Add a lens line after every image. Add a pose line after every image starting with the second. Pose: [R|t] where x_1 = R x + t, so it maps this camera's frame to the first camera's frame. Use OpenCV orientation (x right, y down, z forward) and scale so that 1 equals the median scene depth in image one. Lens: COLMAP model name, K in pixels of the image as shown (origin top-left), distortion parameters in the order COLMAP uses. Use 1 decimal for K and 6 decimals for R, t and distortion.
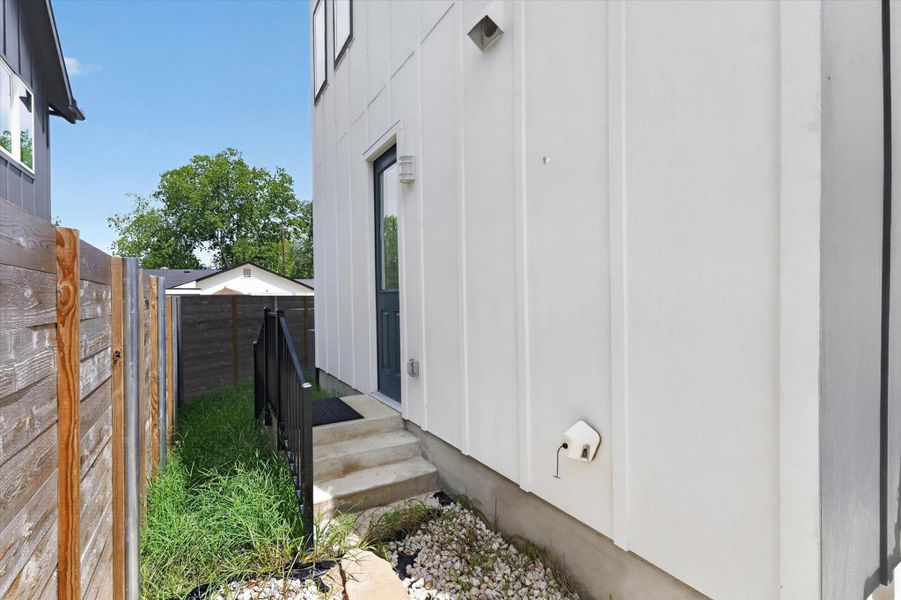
lens RADIAL K [[408.4, 0, 449.9], [0, 408.4, 302.0], [0, 0, 1]] dist [-0.001666, -0.000591]
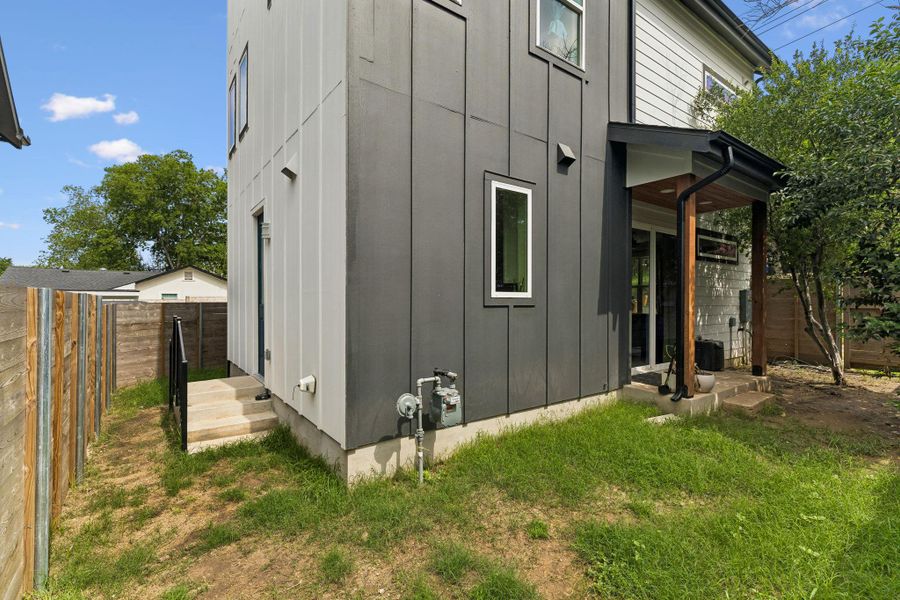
lens RADIAL K [[414.3, 0, 450.4], [0, 414.3, 294.5], [0, 0, 1]] dist [0.006427, 0.000699]
pose [[0.996240, 0.013258, 0.085611, 0.107256], [-0.011463, 0.999705, -0.021417, -0.010652], [-0.085869, 0.020355, 0.996098, -0.152756]]
